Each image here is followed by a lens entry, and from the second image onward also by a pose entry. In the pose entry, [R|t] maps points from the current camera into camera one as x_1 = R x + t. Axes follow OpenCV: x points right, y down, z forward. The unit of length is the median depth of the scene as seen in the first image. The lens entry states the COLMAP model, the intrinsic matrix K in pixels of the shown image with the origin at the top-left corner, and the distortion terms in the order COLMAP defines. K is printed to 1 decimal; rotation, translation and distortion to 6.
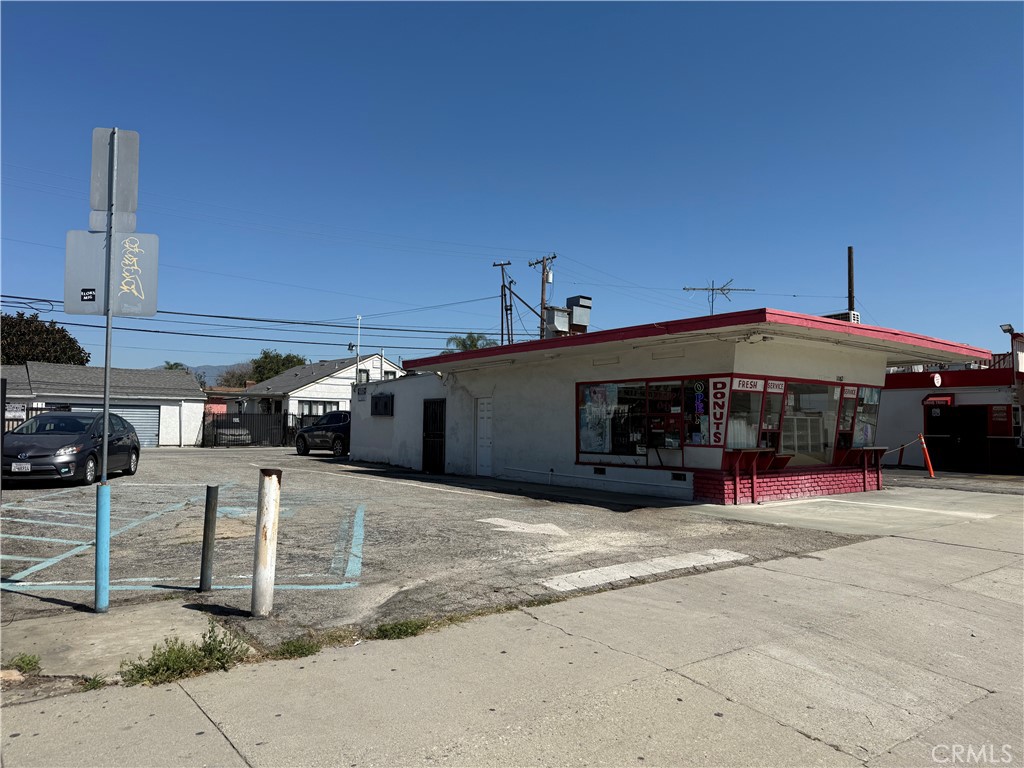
lens RADIAL K [[716.1, 0, 512.6], [0, 716.1, 382.1], [0, 0, 1]] dist [0.082084, -0.092169]
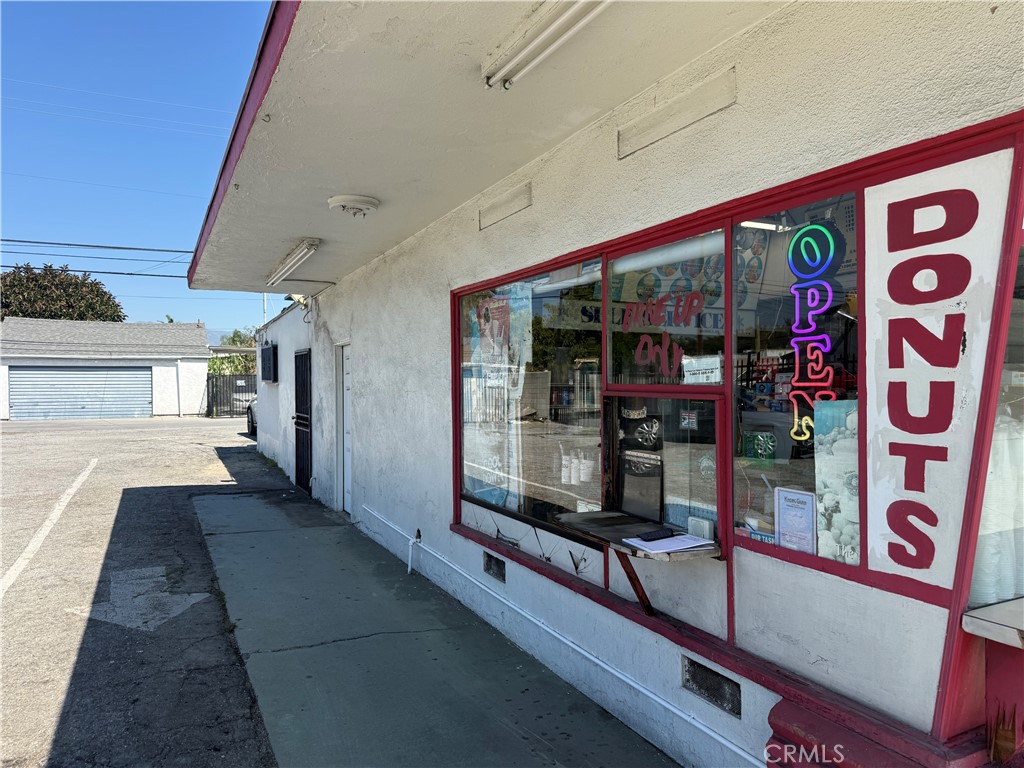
lens RADIAL K [[716.1, 0, 508.9], [0, 716.1, 386.4], [0, 0, 1]] dist [0.082084, -0.092169]
pose [[0.975121, -0.011554, -0.221371, 0.224218], [0.027185, 0.997336, 0.067695, 0.027926], [0.219999, -0.072028, 0.972837, 0.794234]]
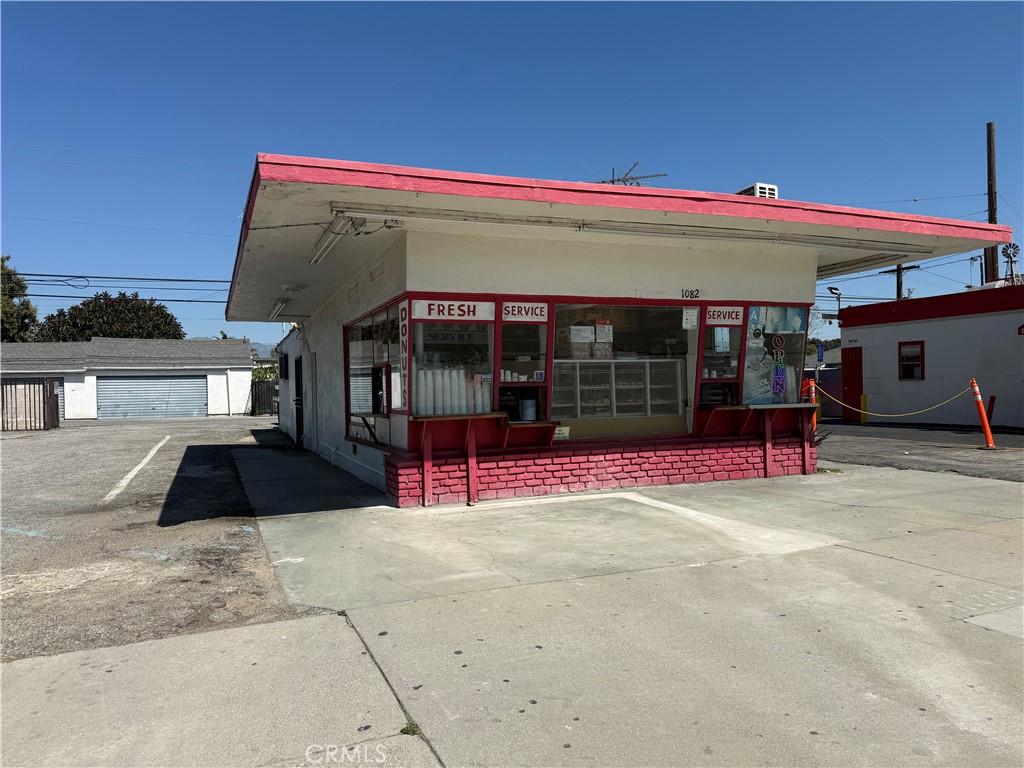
lens RADIAL K [[716.1, 0, 512.1], [0, 716.1, 377.6], [0, 0, 1]] dist [0.082084, -0.092169]
pose [[0.959799, -0.033484, -0.278685, 0.529926], [0.046968, 0.998019, 0.041847, 0.036623], [0.276732, -0.053254, 0.959471, 0.421213]]
